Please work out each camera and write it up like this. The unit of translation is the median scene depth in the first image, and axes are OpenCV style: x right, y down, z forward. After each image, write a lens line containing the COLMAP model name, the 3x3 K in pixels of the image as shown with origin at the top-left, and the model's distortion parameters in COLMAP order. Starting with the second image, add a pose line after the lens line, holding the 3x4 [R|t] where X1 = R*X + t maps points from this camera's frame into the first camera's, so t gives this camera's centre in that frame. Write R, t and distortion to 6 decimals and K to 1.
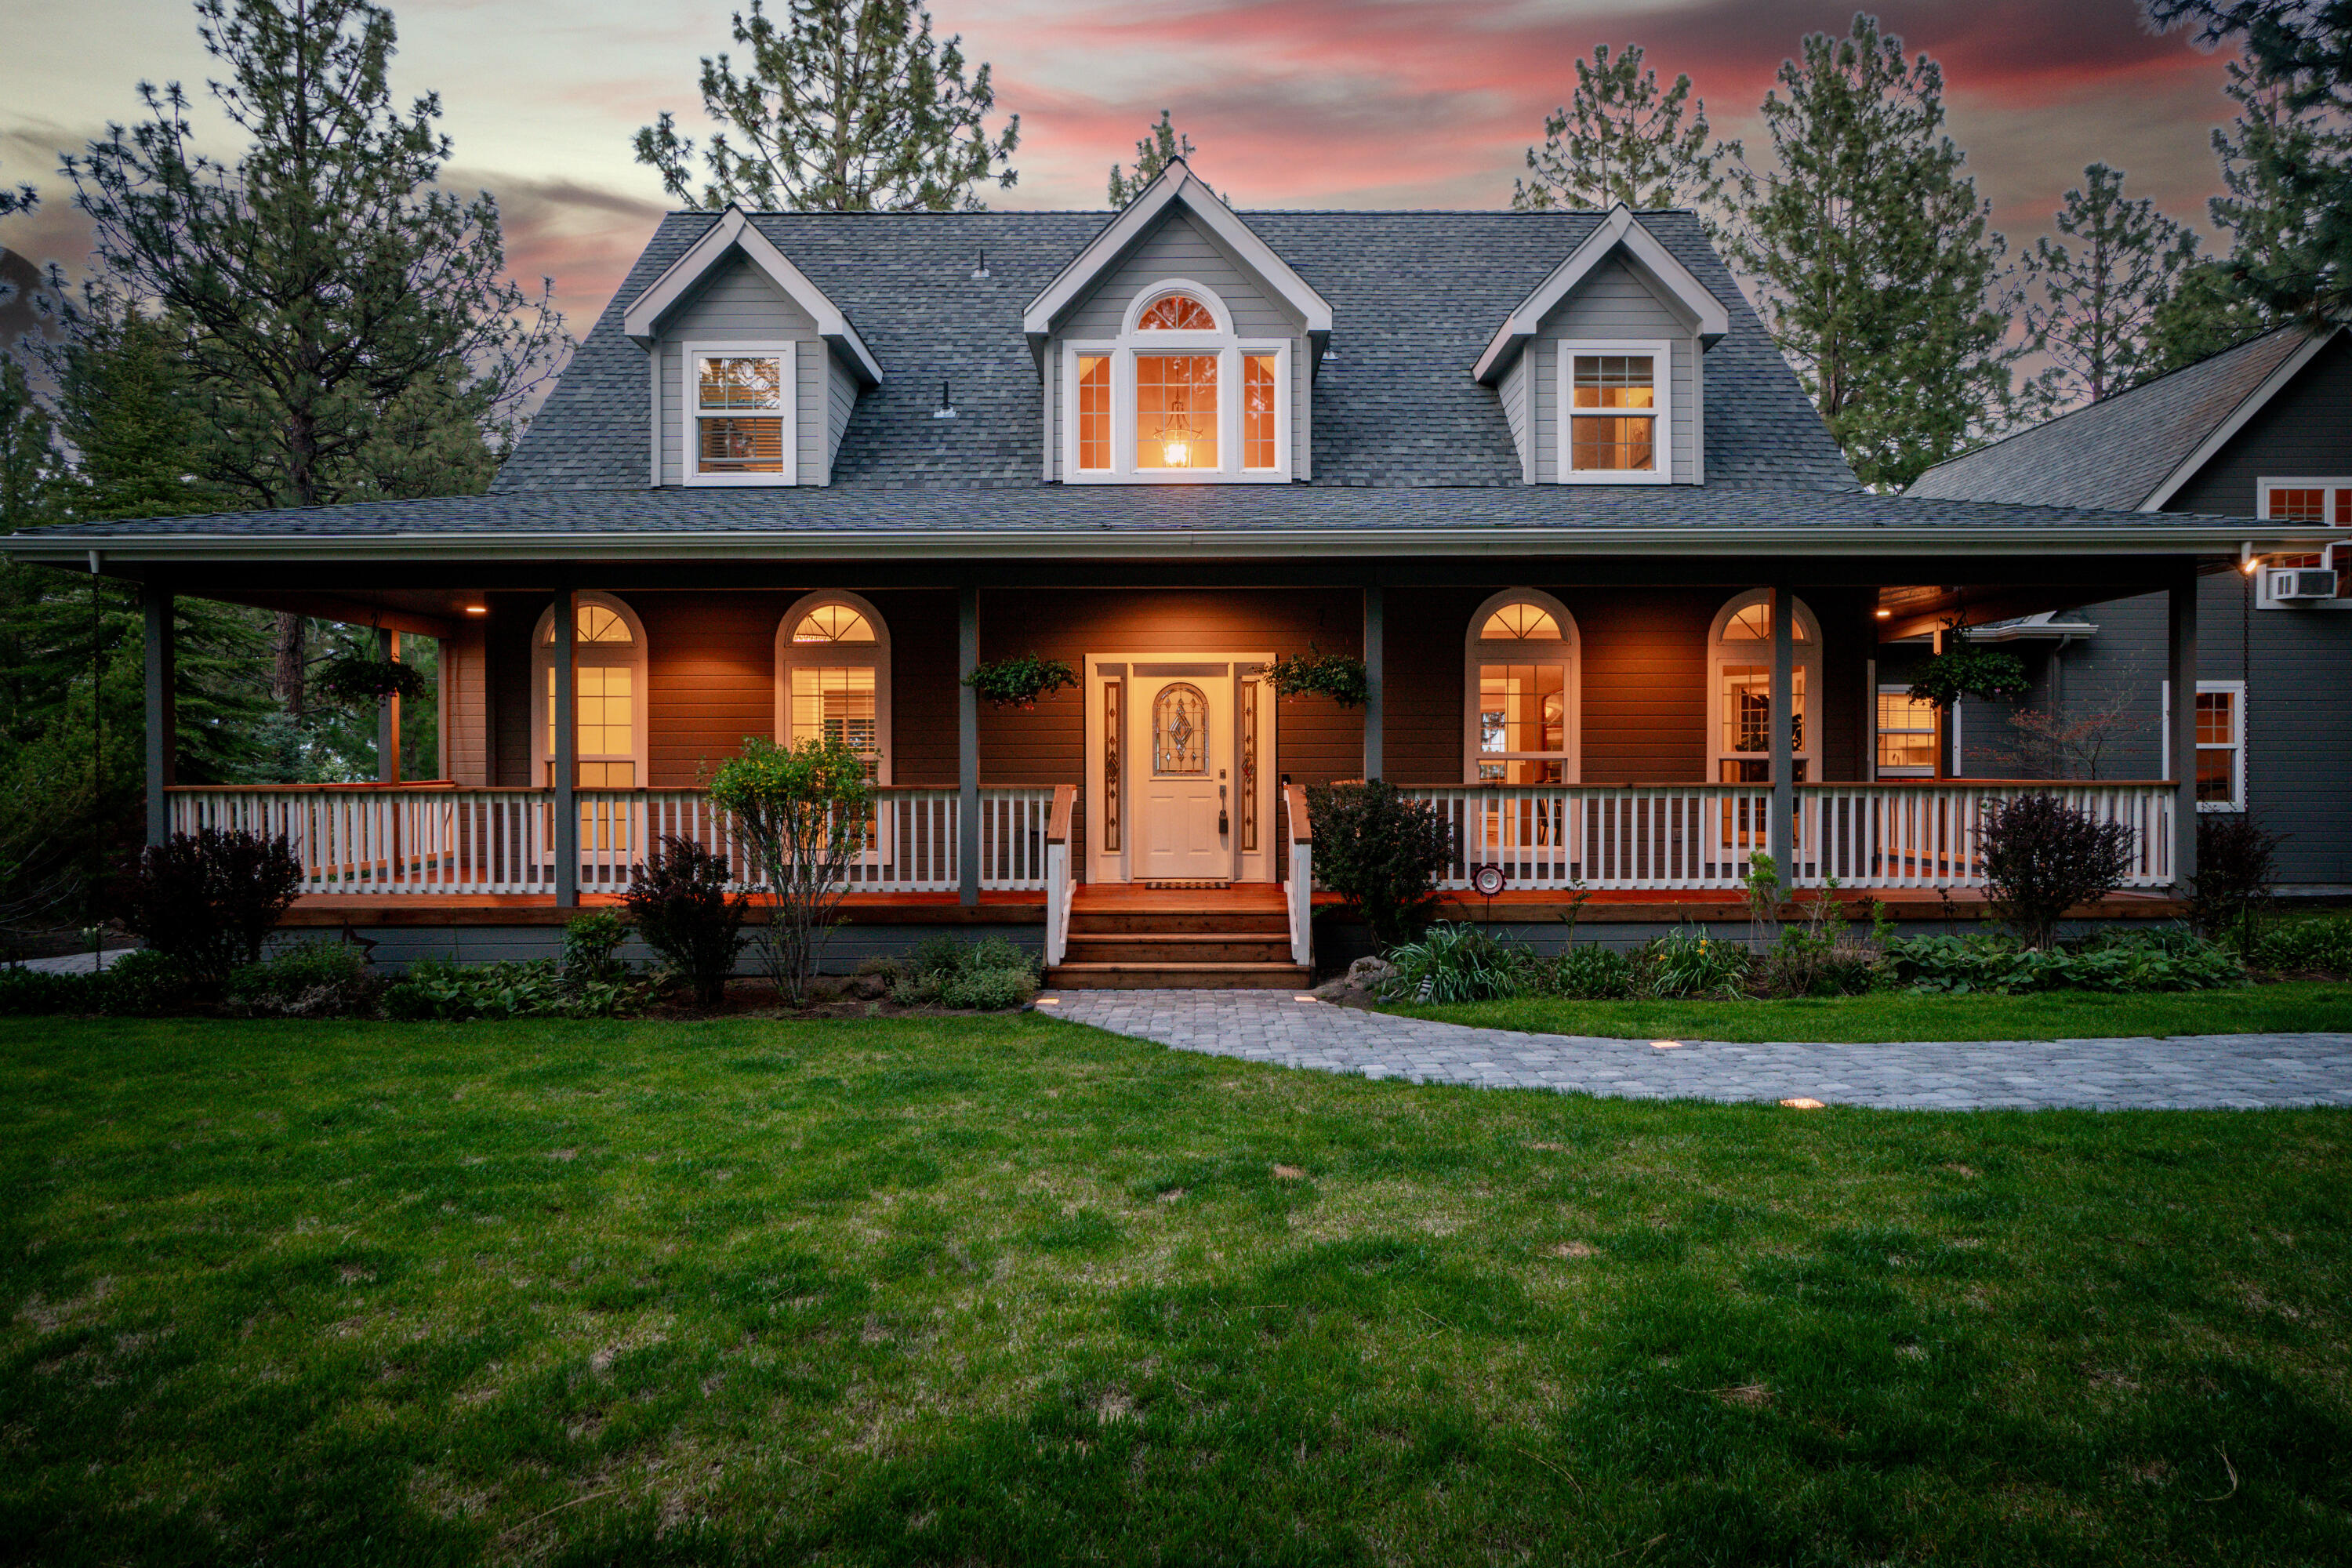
lens RADIAL K [[1115.1, 0, 1176.0], [0, 1115.1, 784.0], [0, 0, 1]] dist [-0.016807, -0.000072]
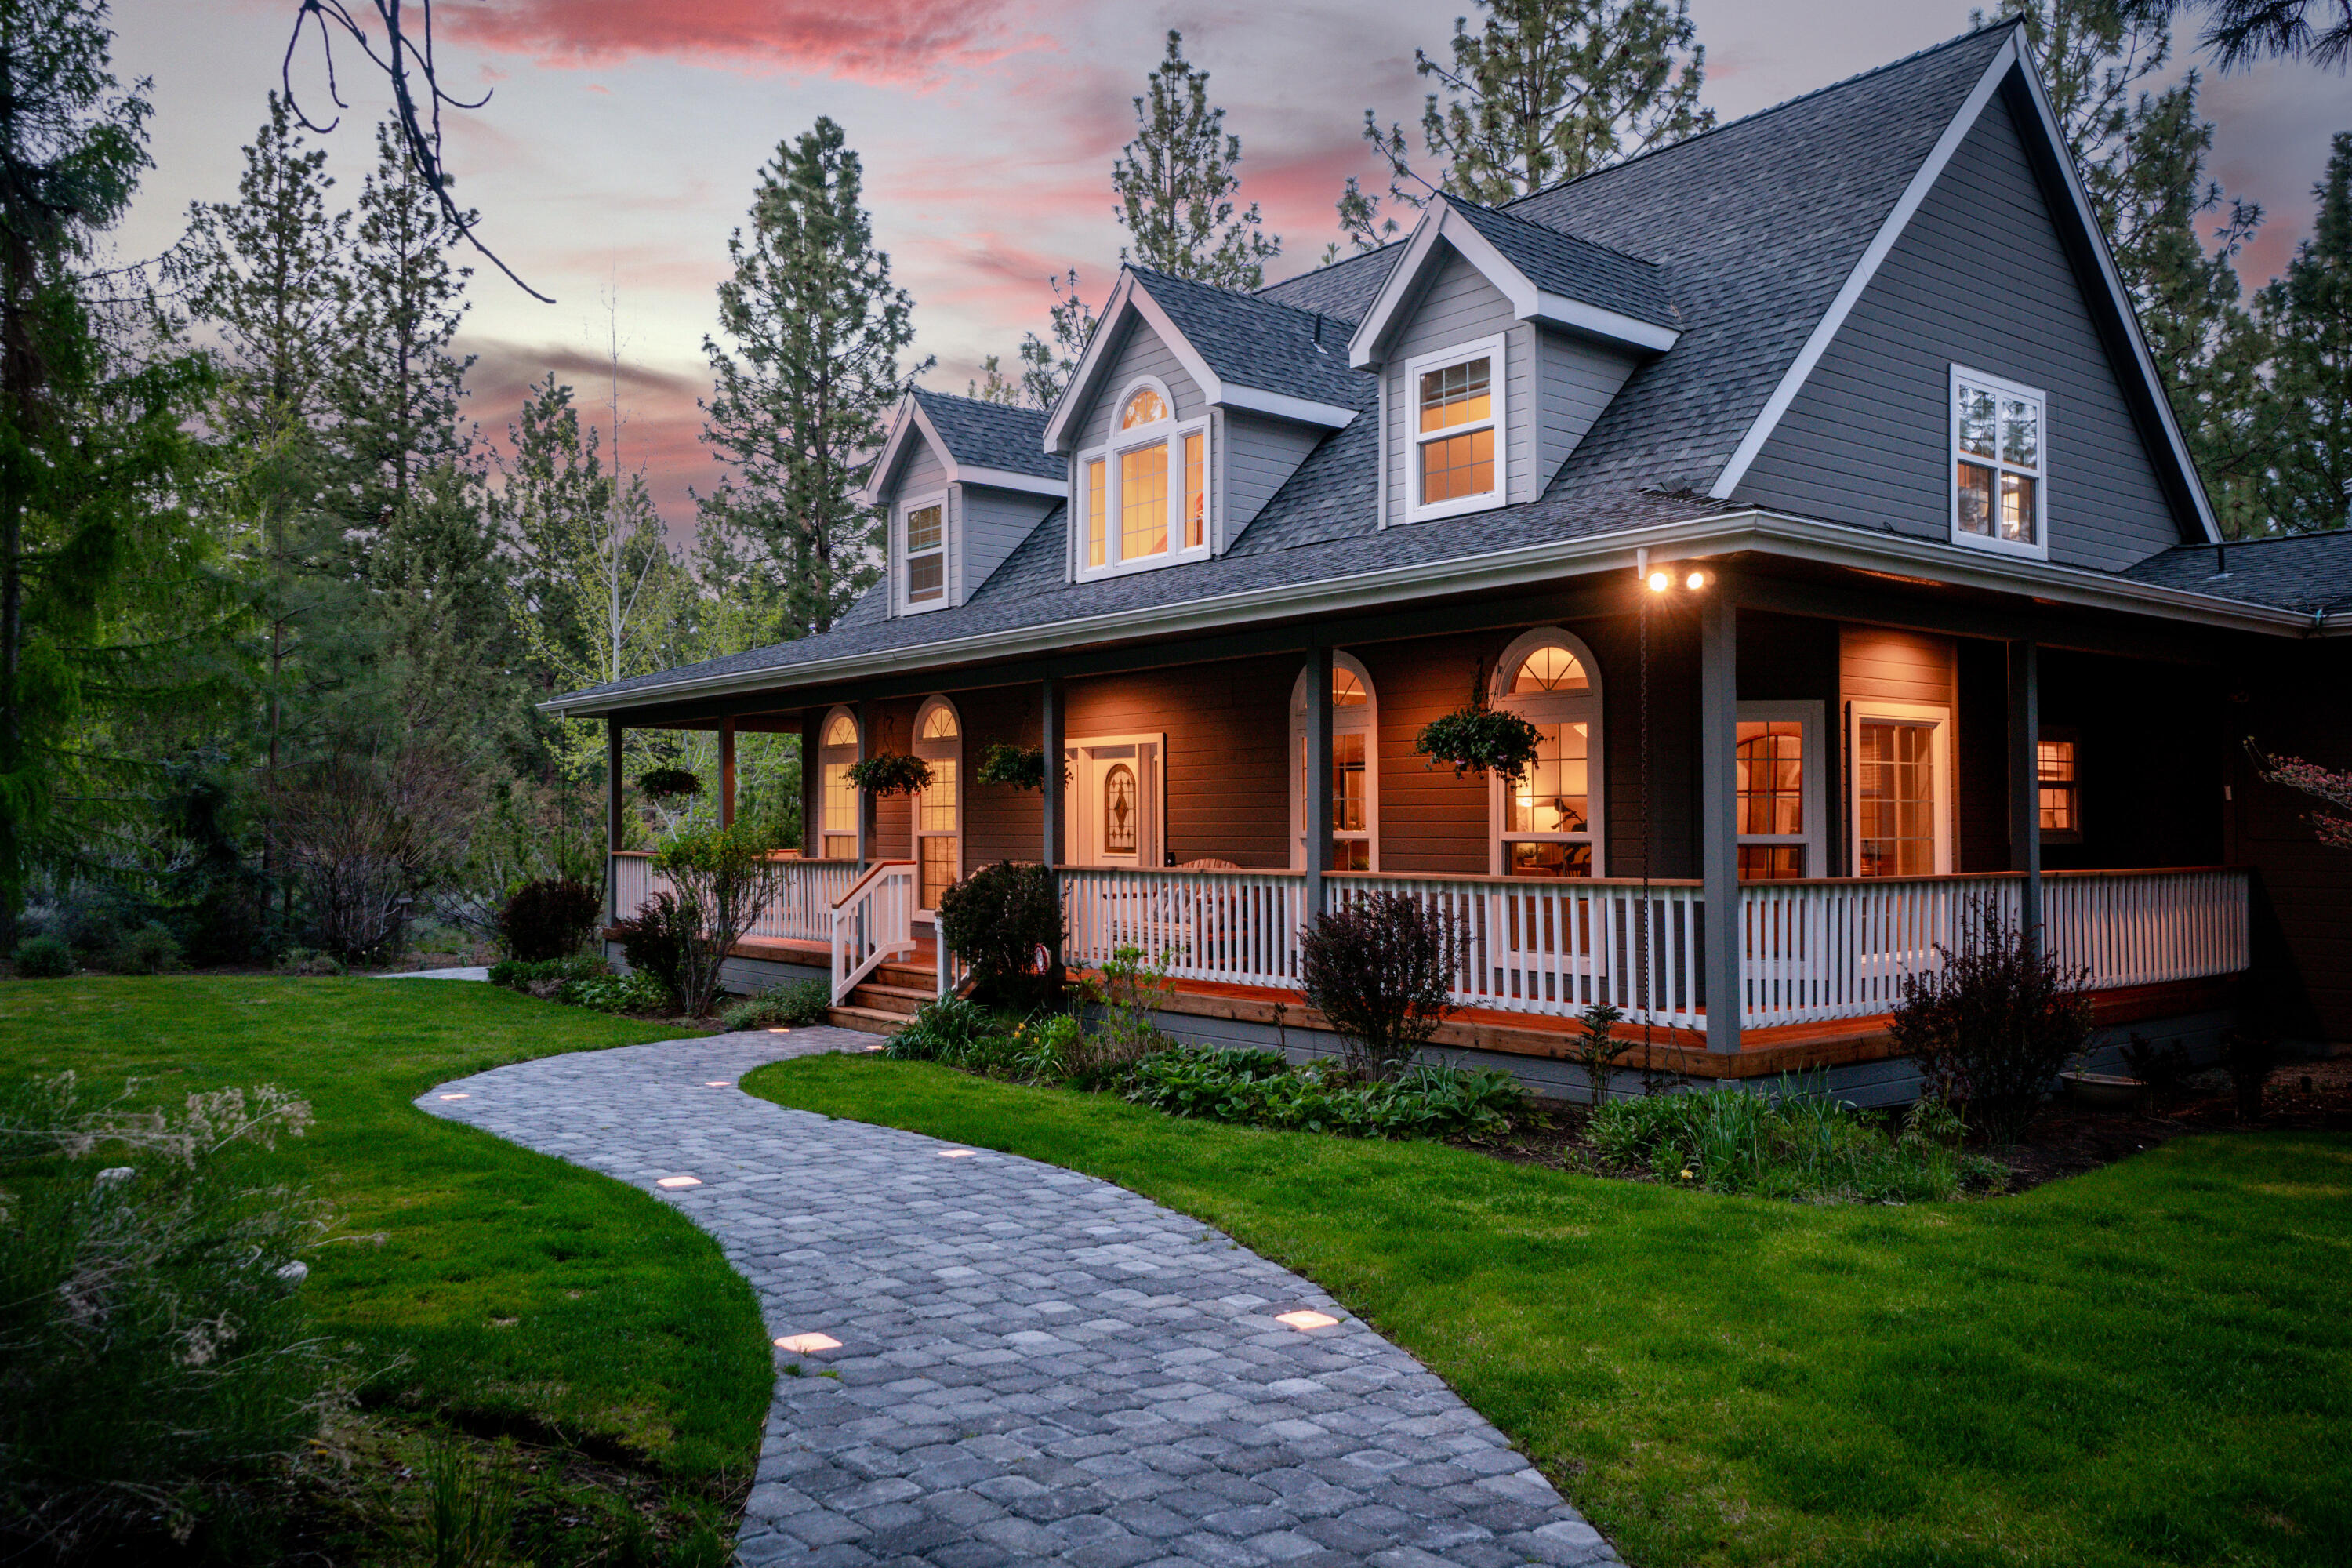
lens RADIAL K [[1801.0, 0, 1176.0], [0, 1801.0, 784.0], [0, 0, 1]] dist [0.002200, 0.000152]
pose [[0.612560, -0.013869, -0.790302, 1.339530], [-0.029907, 0.998723, -0.040707, -0.004814], [0.789858, 0.048572, 0.611363, 0.007748]]
